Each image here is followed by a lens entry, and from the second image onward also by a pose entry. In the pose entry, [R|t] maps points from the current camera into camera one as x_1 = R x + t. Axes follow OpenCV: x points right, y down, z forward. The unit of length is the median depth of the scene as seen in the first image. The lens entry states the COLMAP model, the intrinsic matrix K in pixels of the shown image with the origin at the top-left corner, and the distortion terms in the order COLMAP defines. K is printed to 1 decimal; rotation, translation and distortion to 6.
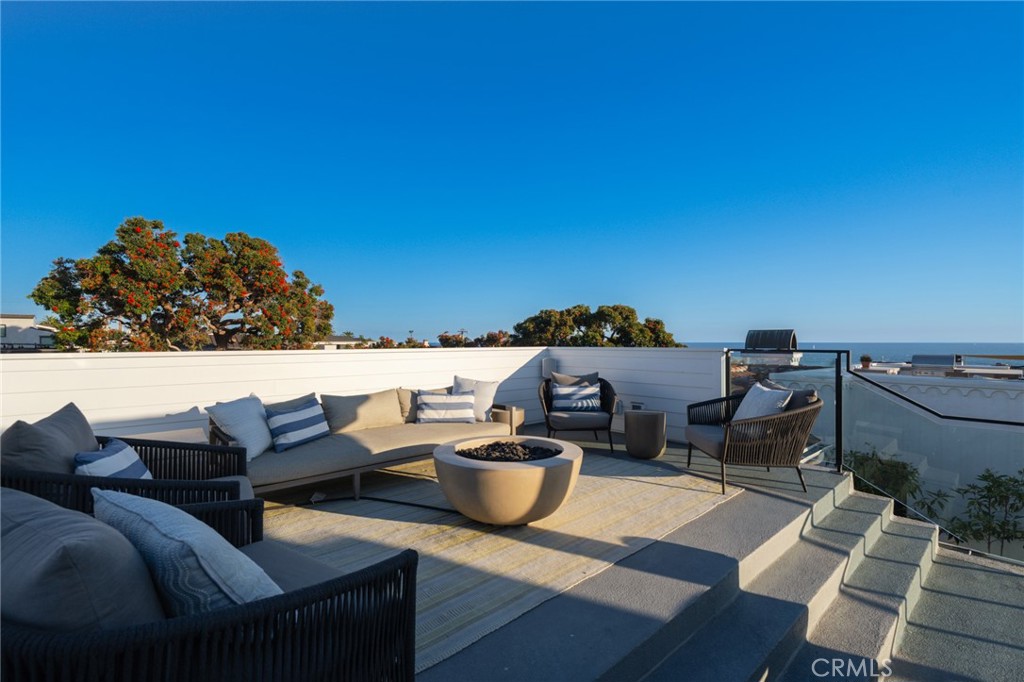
lens RADIAL K [[459.7, 0, 509.8], [0, 459.7, 341.4], [0, 0, 1]] dist [-0.002083, 0.000125]
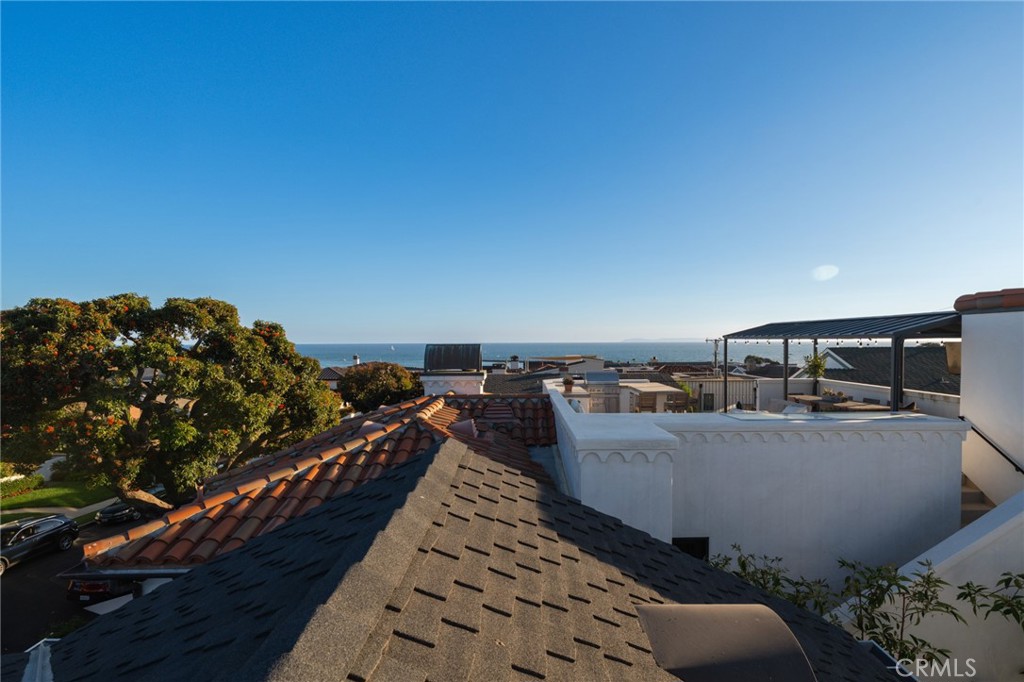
lens RADIAL K [[468.7, 0, 527.7], [0, 468.7, 344.4], [0, 0, 1]] dist [-0.000627, -0.000082]
pose [[0.651314, -0.008023, 0.758766, 0.038558], [0.005222, 0.999968, 0.006091, -0.020049], [-0.758791, -0.000005, 0.651334, 0.277353]]
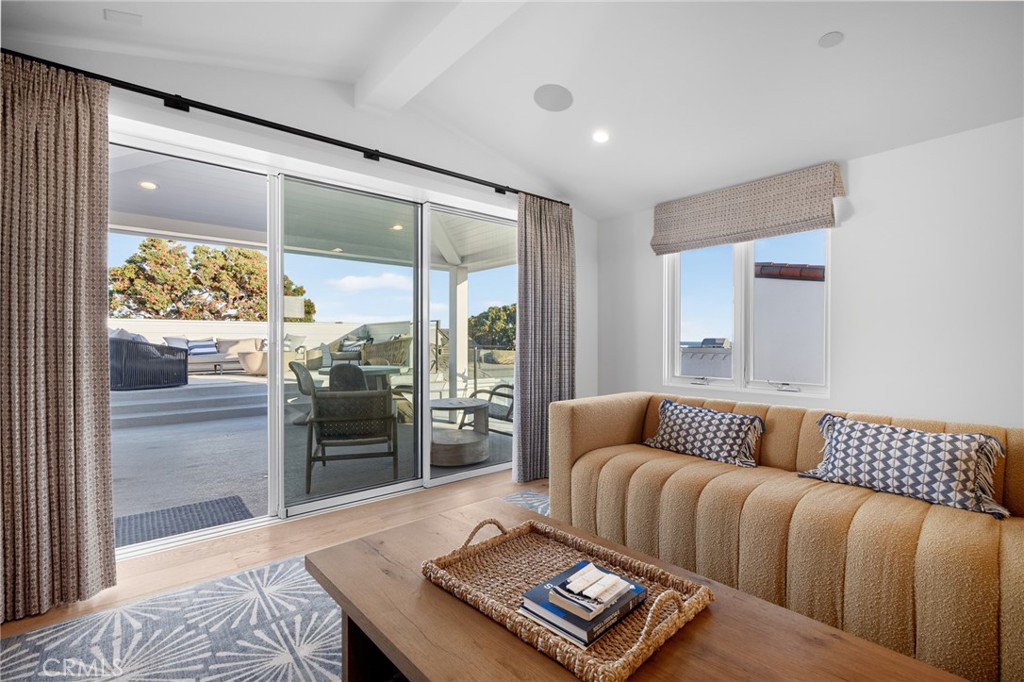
lens RADIAL K [[459.7, 0, 509.8], [0, 459.7, 341.4], [0, 0, 1]] dist [-0.002083, 0.000125]
pose [[0.999384, 0.002280, -0.035006, 0.211550], [-0.002176, 0.999993, 0.003026, 0.021548], [0.035013, -0.002948, 0.999383, -0.235561]]
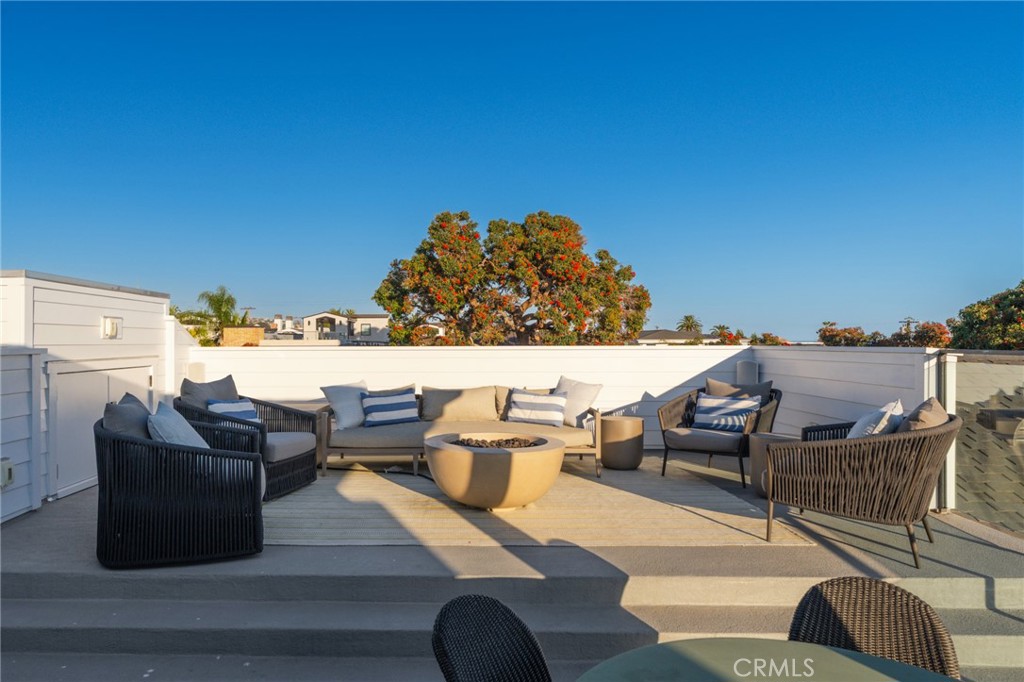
lens RADIAL K [[656.5, 0, 437.9], [0, 656.5, 341.1], [0, 0, 1]] dist [-0.002832, 0.000250]
pose [[0.726551, 0.000944, -0.687112, 0.126130], [0.000835, 0.999997, 0.002257, 0.000602], [0.687112, -0.002214, 0.726548, -0.023032]]
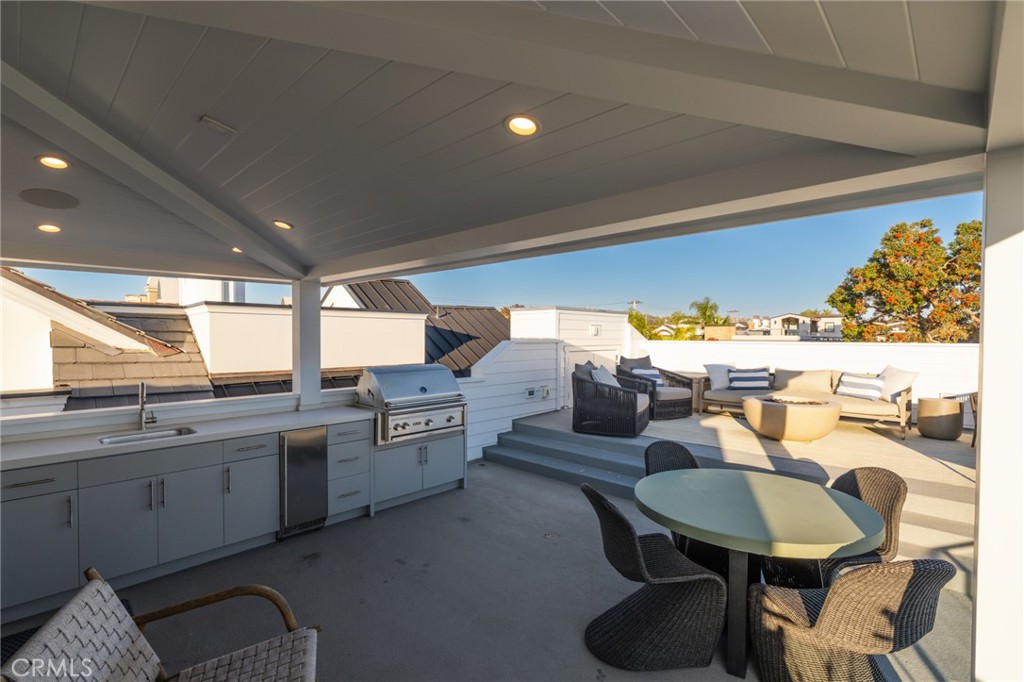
lens RADIAL K [[470.1, 0, 509.4], [0, 470.1, 342.7], [0, 0, 1]] dist [0.002007, 0.000182]
pose [[0.081503, 0.018528, -0.996501, 0.222768], [-0.003962, 0.999825, 0.018266, -0.000855], [0.996665, 0.002460, 0.081563, -0.023312]]
